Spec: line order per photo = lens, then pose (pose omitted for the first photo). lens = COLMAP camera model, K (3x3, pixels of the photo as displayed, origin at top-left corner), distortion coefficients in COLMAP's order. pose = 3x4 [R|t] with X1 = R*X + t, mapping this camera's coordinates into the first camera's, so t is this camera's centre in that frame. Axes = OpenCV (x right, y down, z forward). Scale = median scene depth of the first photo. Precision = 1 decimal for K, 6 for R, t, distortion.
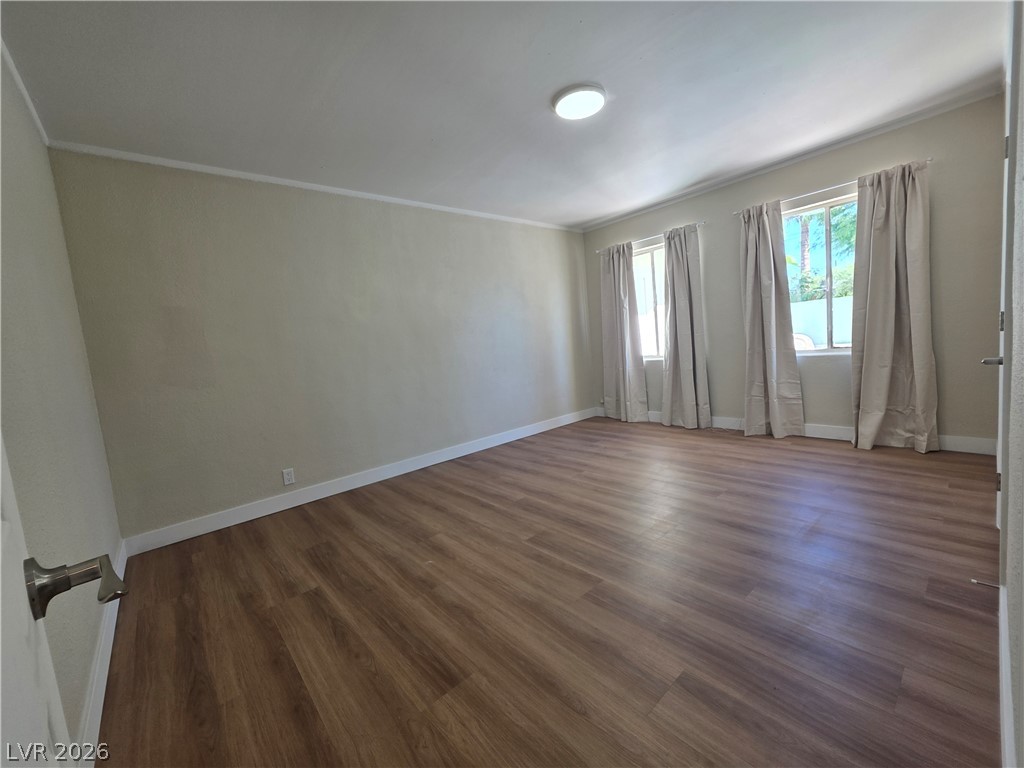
lens RADIAL K [[411.3, 0, 513.0], [0, 411.3, 379.9], [0, 0, 1]] dist [0.003233, -0.000108]
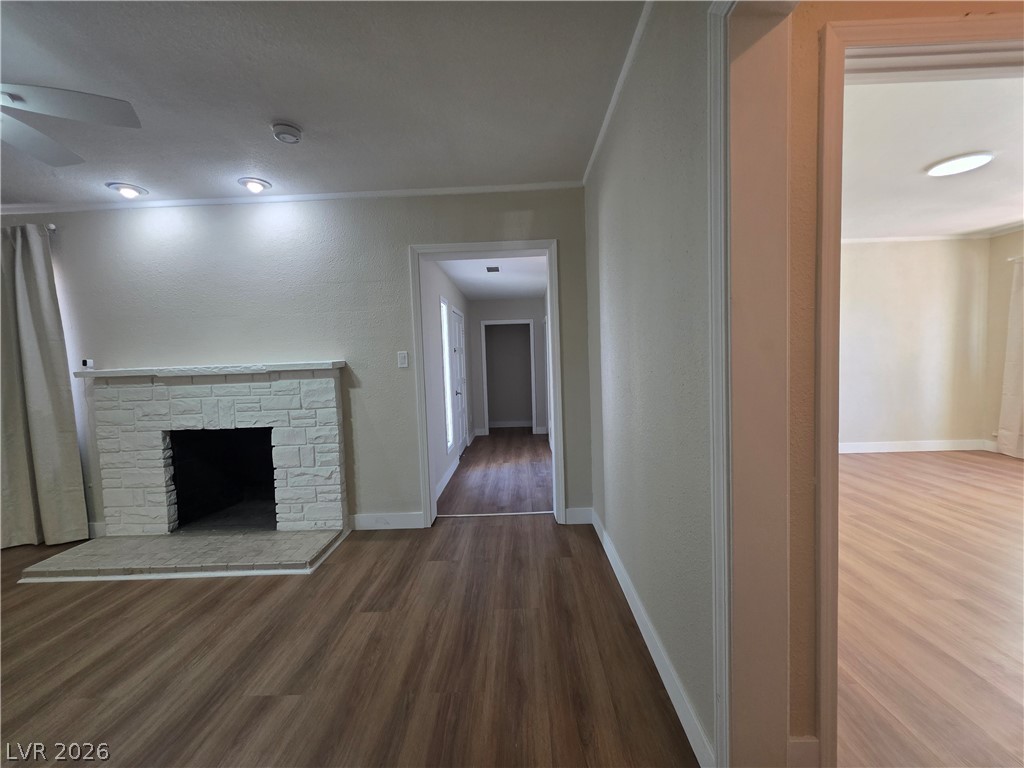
lens RADIAL K [[409.3, 0, 513.2], [0, 409.3, 379.9], [0, 0, 1]] dist [0.005291, -0.000815]
pose [[0.746276, 0.105823, -0.657171, 0.036925], [-0.101277, 0.993839, 0.045028, 0.006564], [0.657887, 0.032953, 0.752395, -0.515644]]
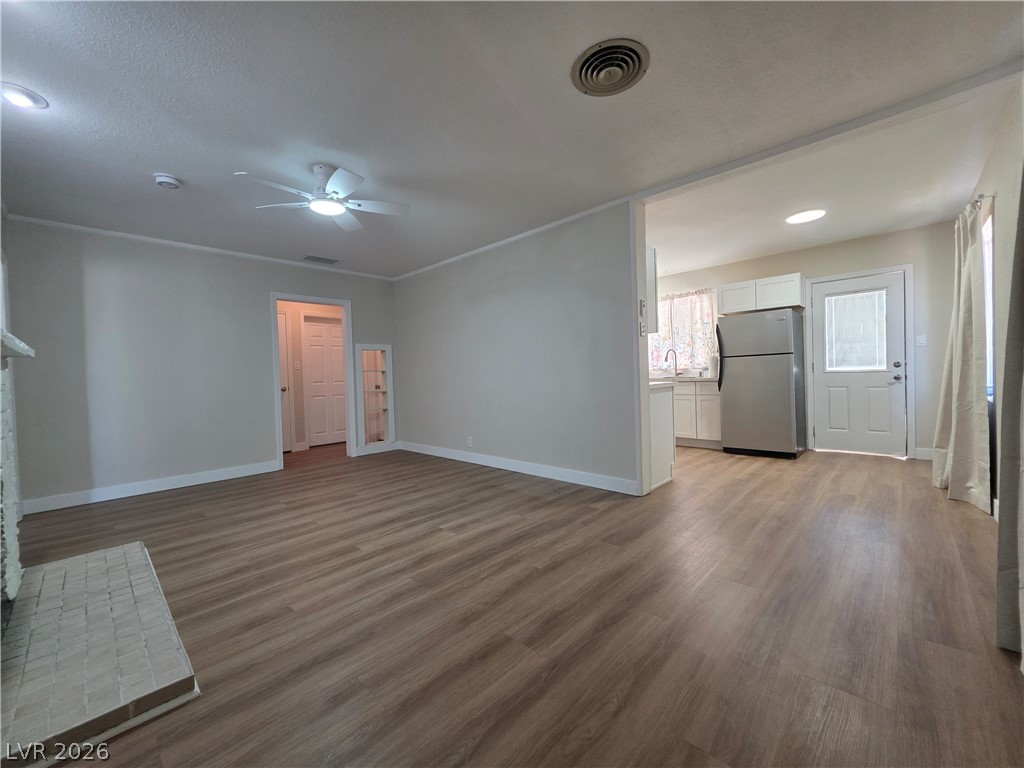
lens RADIAL K [[409.3, 0, 513.2], [0, 409.3, 379.9], [0, 0, 1]] dist [0.005291, -0.000815]
pose [[-0.091589, 0.084614, 0.992195, -1.588187], [0.137788, 0.987876, -0.071526, 0.259742], [-0.986218, 0.130161, -0.102138, -0.851764]]
